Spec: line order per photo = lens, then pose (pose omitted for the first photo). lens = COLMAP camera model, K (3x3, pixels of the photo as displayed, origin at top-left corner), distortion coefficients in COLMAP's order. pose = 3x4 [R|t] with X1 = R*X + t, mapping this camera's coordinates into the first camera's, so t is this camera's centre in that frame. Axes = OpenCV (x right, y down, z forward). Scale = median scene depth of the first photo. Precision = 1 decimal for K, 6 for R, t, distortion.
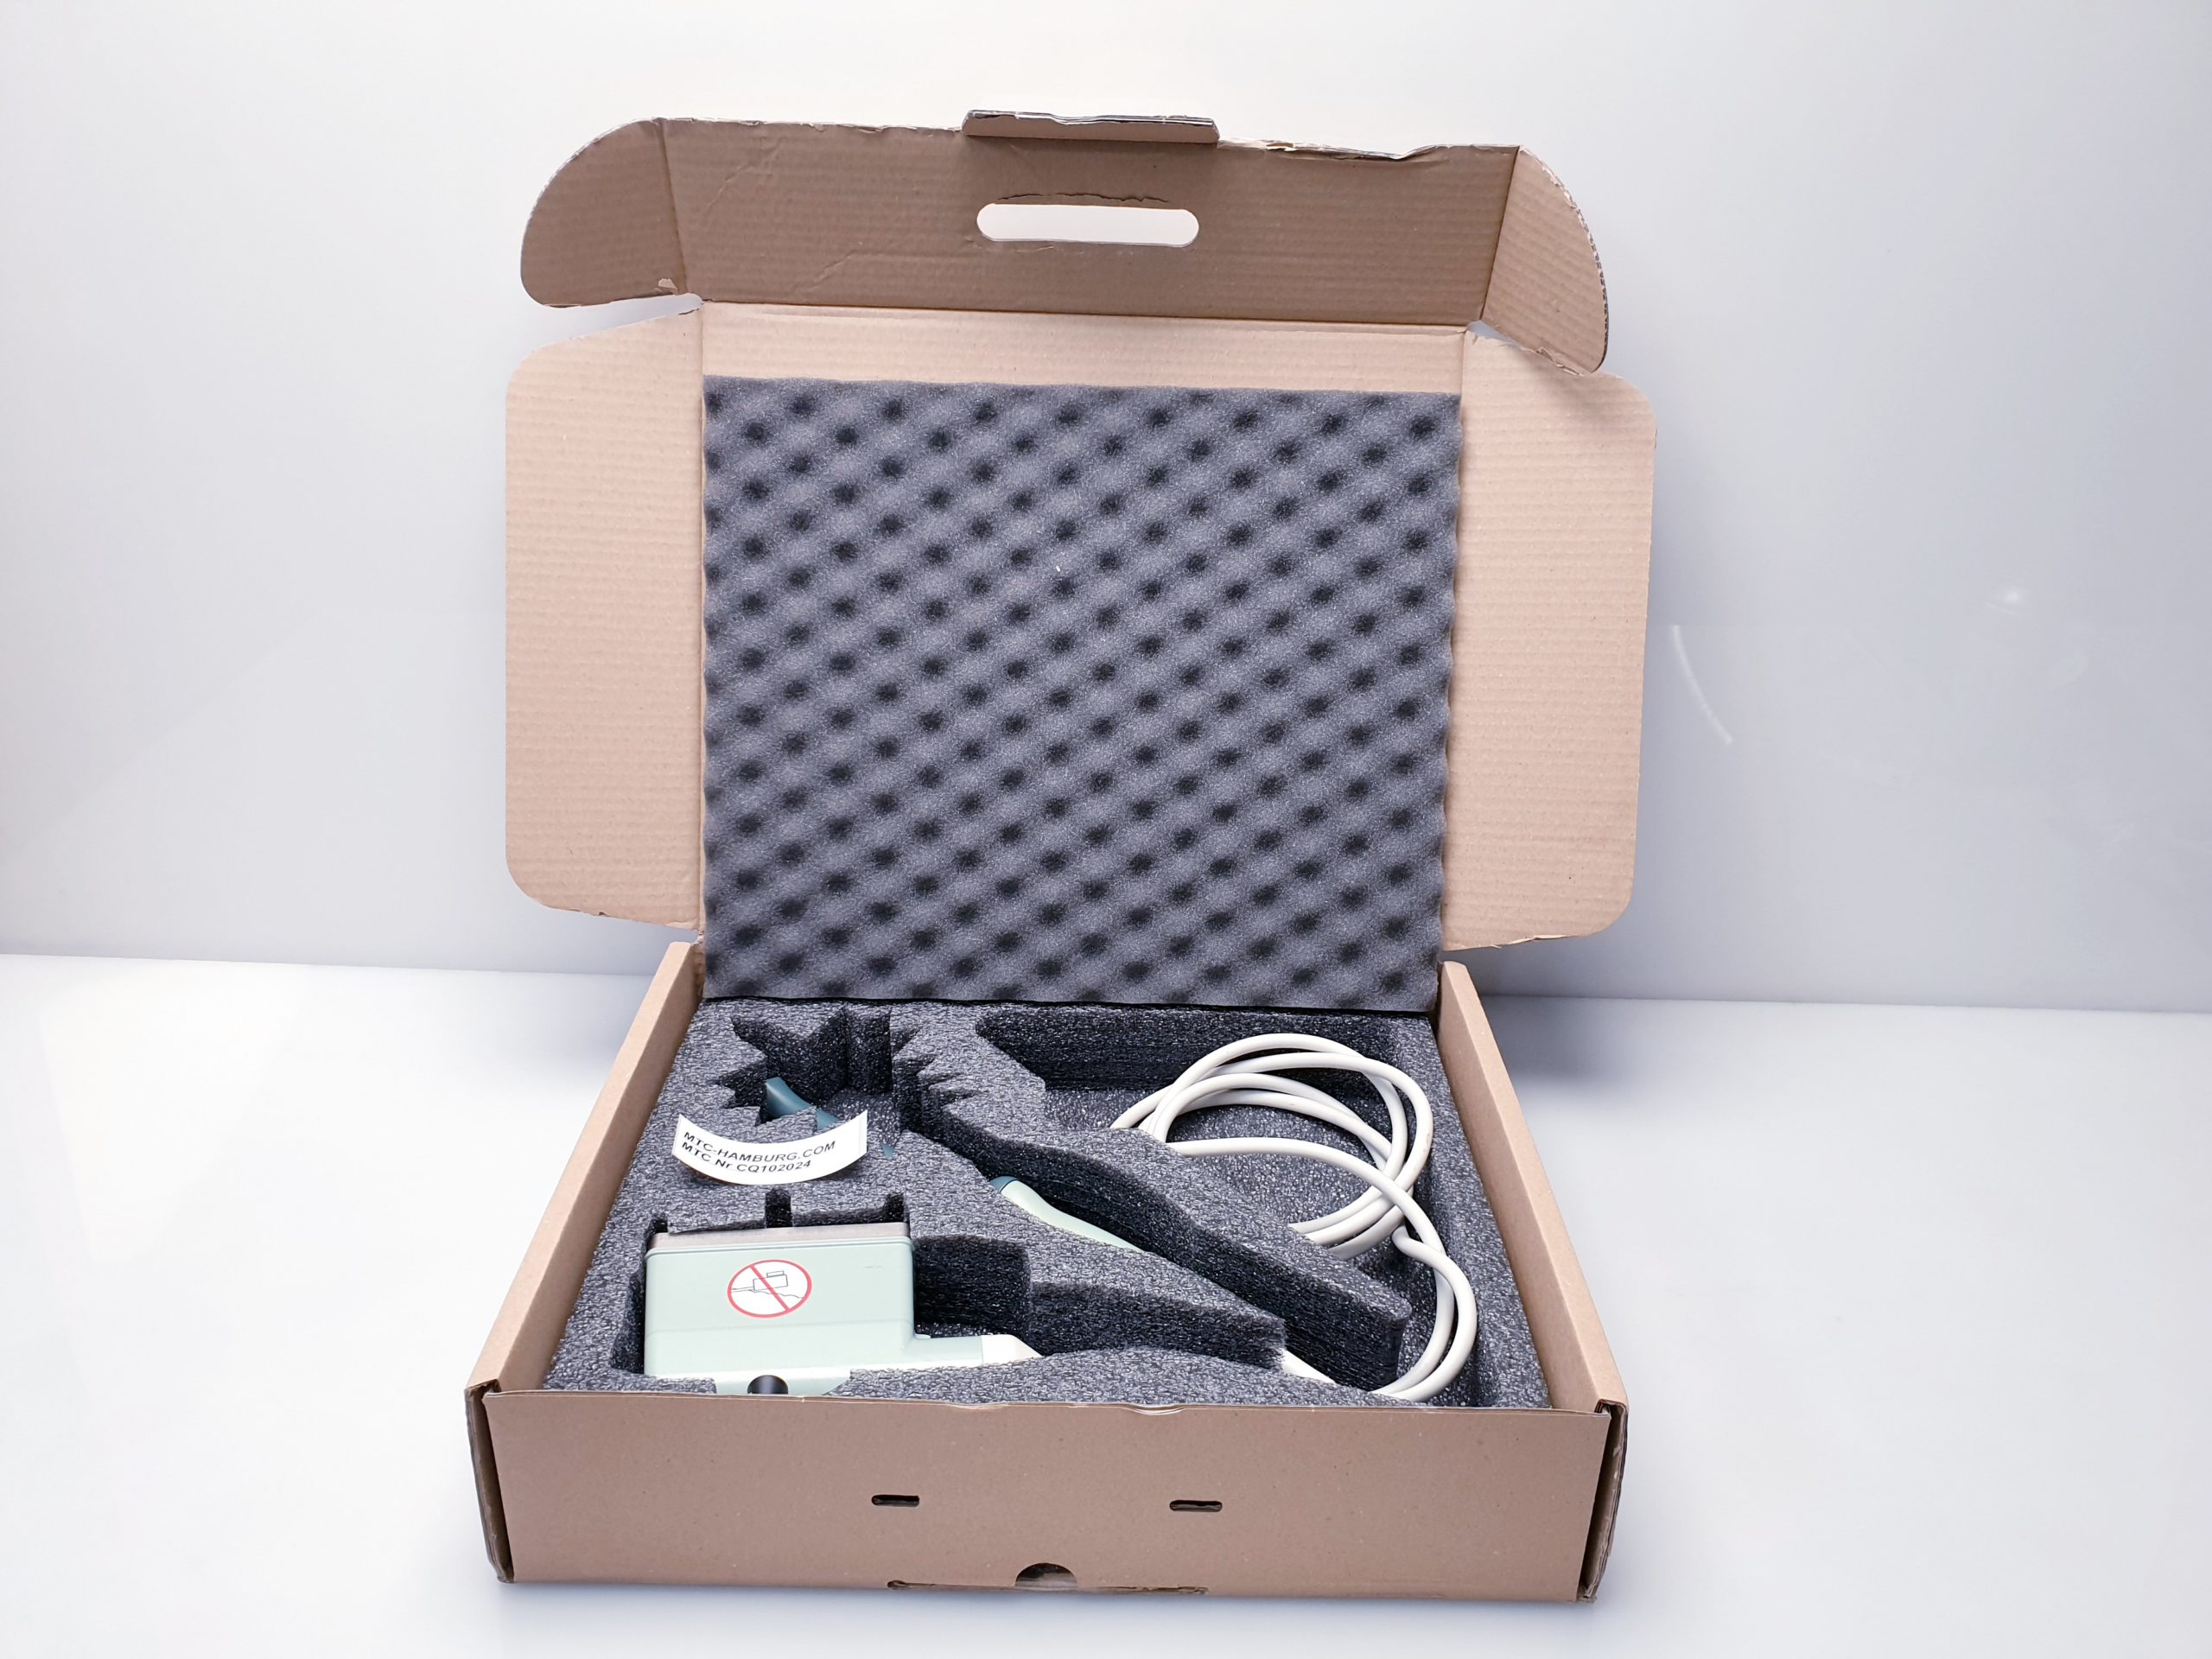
lens RADIAL K [[1635.2, 0, 1106.0], [0, 1635.2, 829.5], [0, 0, 1]] dist [-0.001192, 0.107150]
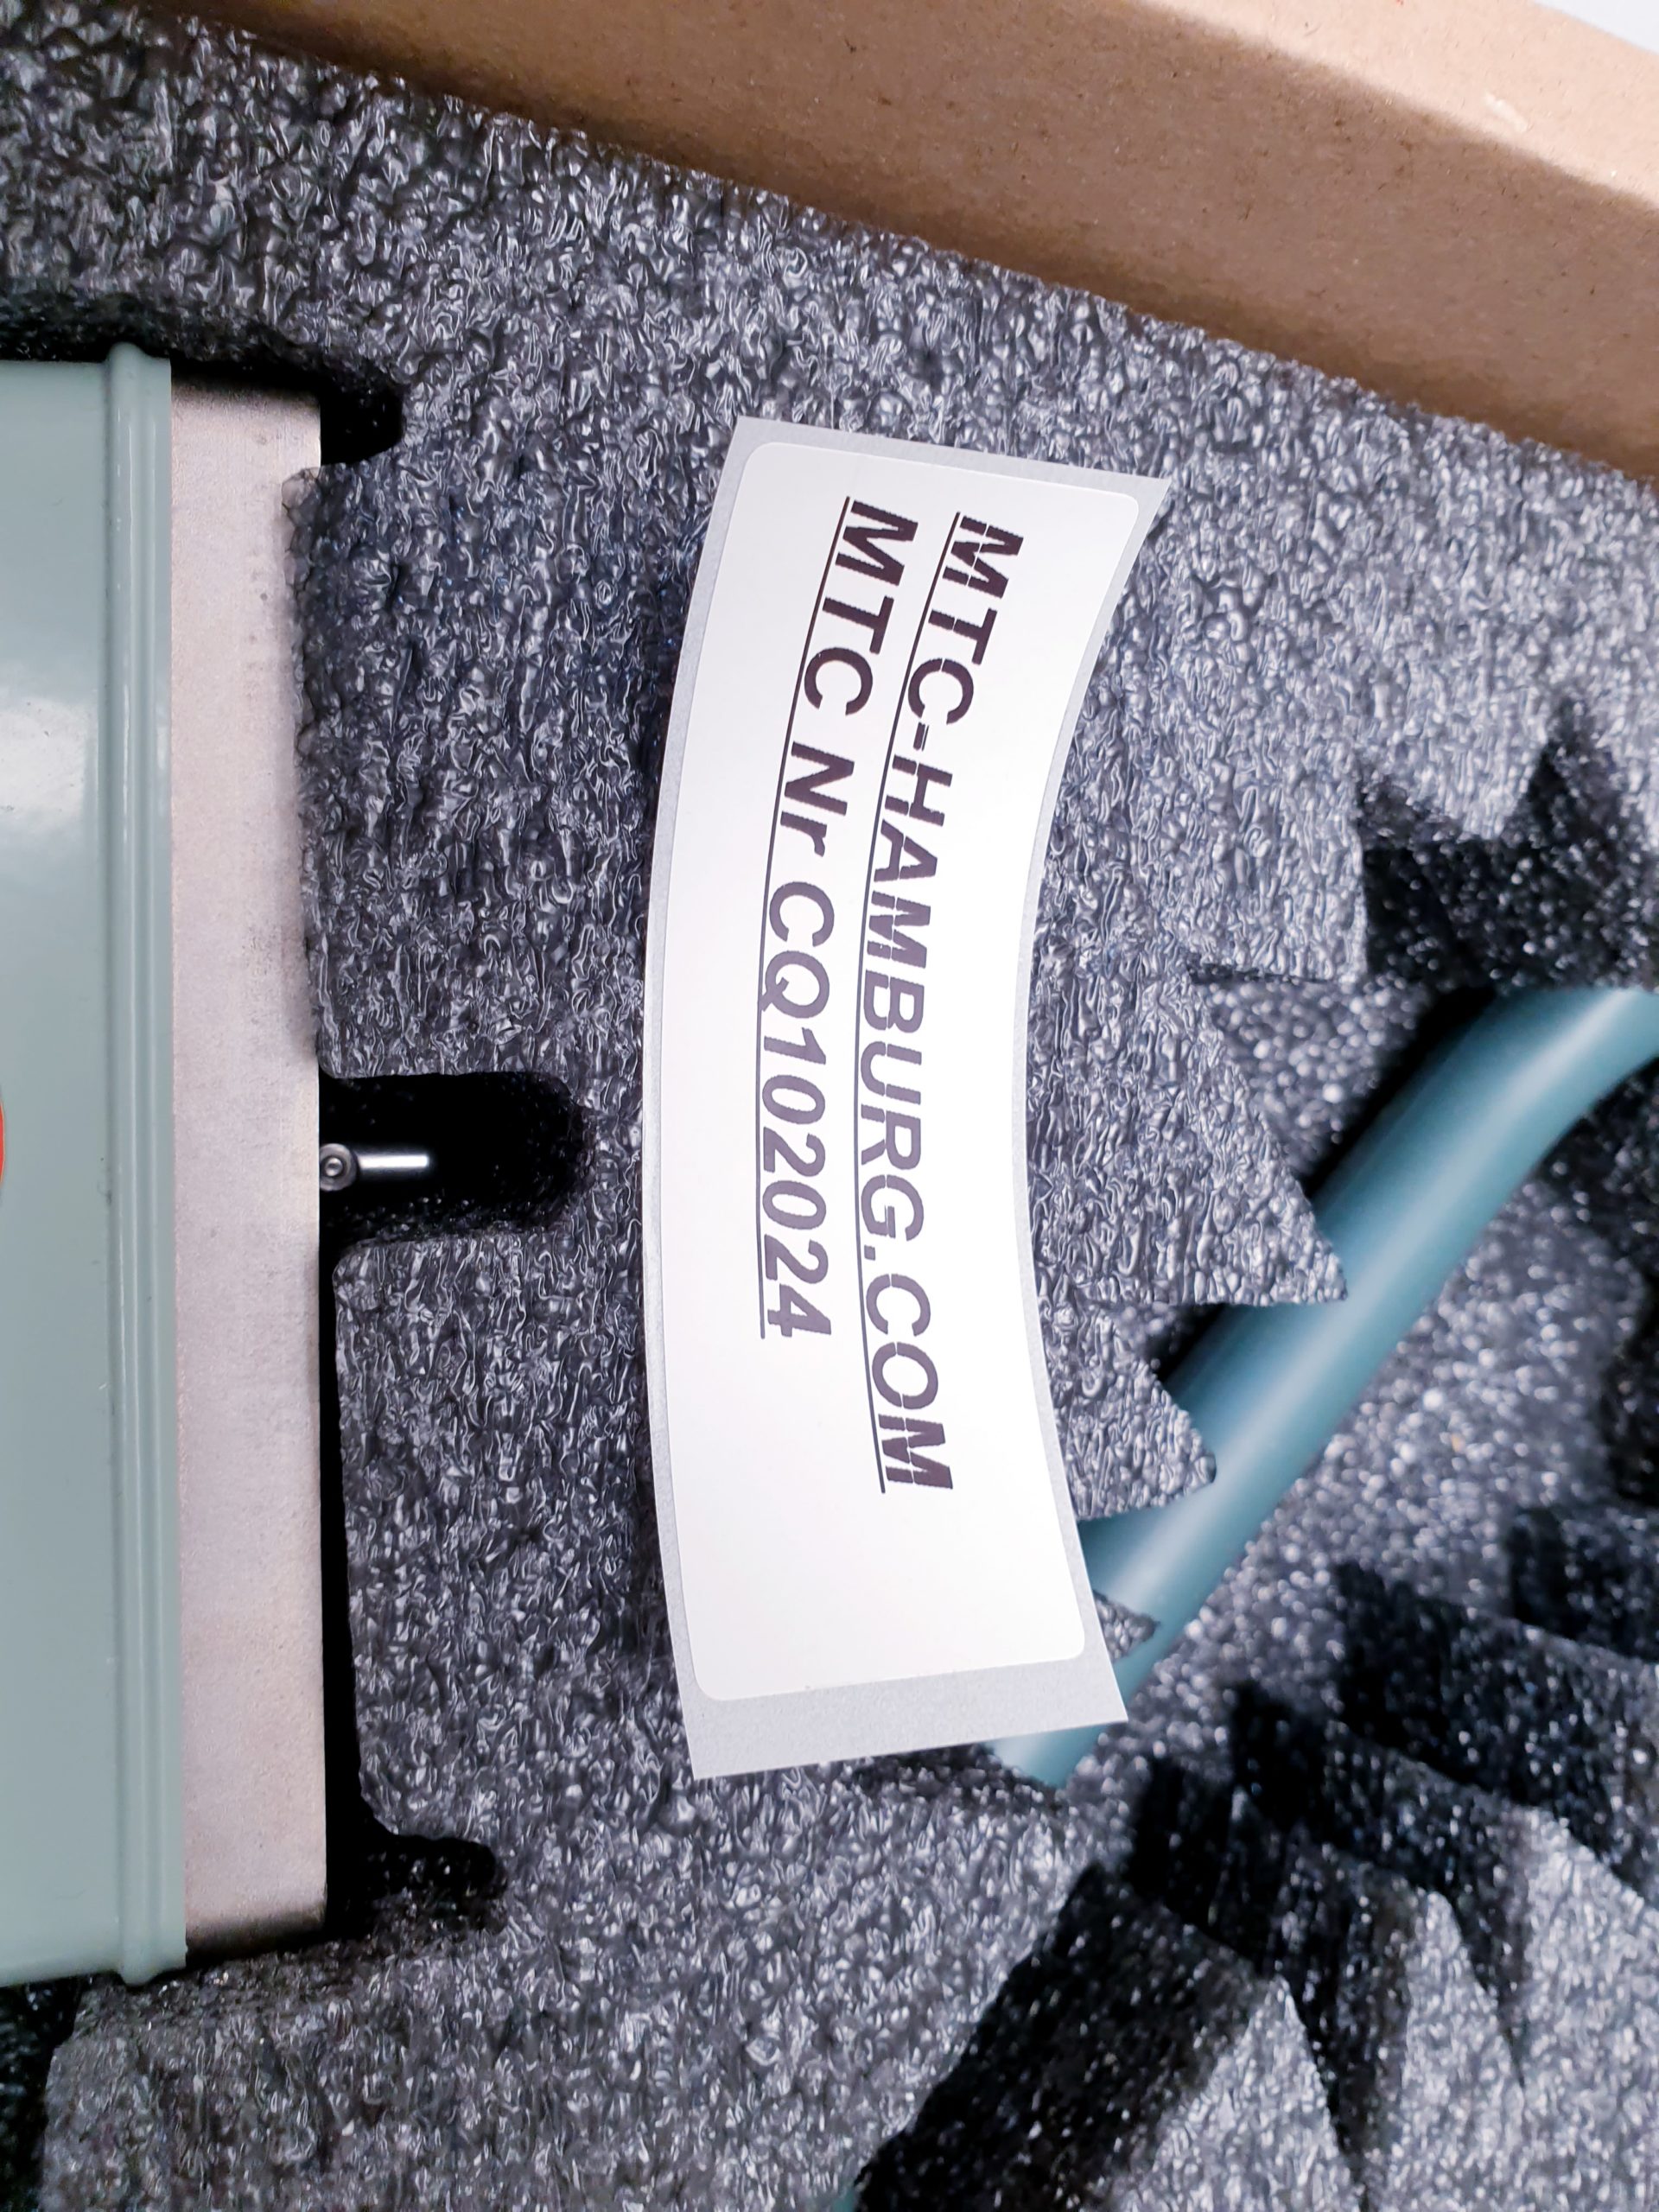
lens RADIAL K [[1635.2, 0, 829.5], [0, 1635.2, 1106.0], [0, 0, 1]] dist [-0.001192, 0.107150]
pose [[-0.110616, 0.993652, -0.020483, -0.199372], [-0.720726, -0.066008, 0.690070, 0.091529], [0.684338, 0.091096, 0.723452, 0.881502]]
